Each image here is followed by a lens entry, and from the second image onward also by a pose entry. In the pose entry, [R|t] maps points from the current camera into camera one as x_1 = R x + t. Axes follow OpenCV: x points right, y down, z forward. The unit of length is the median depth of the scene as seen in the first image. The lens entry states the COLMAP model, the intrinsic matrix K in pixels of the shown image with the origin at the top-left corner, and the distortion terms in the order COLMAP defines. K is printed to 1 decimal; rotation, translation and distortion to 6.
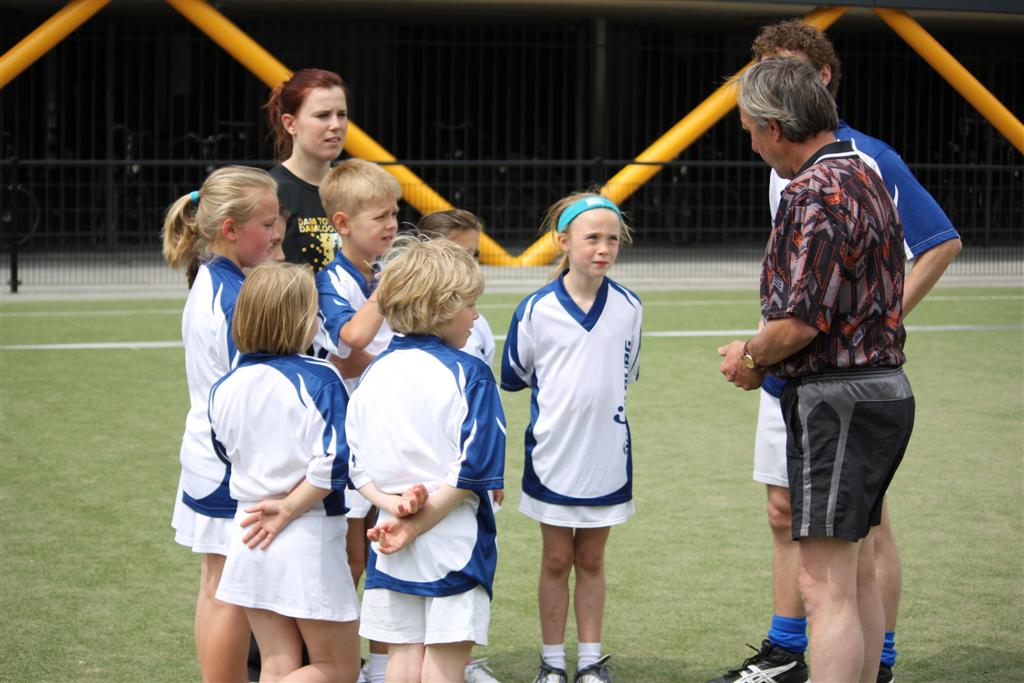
lens RADIAL K [[2649.7, 0, 512.0], [0, 2649.7, 341.5], [0, 0, 1]] dist [-0.301132, -0.867230]
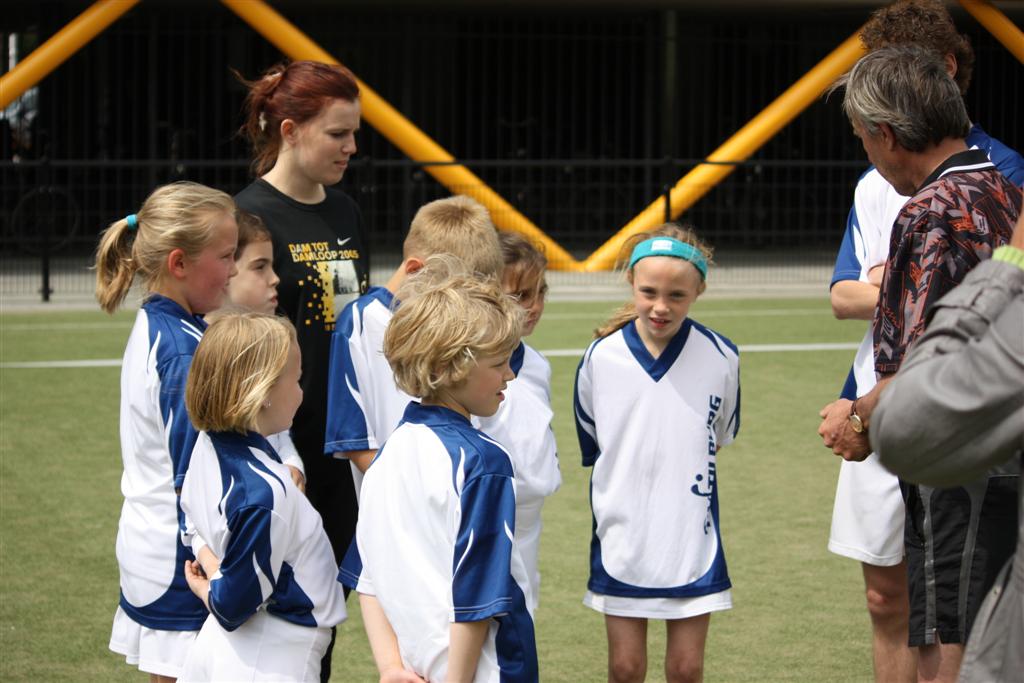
lens RADIAL K [[2573.1, 0, 511.2], [0, 2573.1, 457.6], [0, 0, 1]] dist [-0.257123, 0.475090]
pose [[0.999572, 0.002581, -0.029126, 0.006367], [-0.001141, 0.998782, 0.049331, -0.013717], [0.029218, -0.049277, 0.998358, 0.147564]]
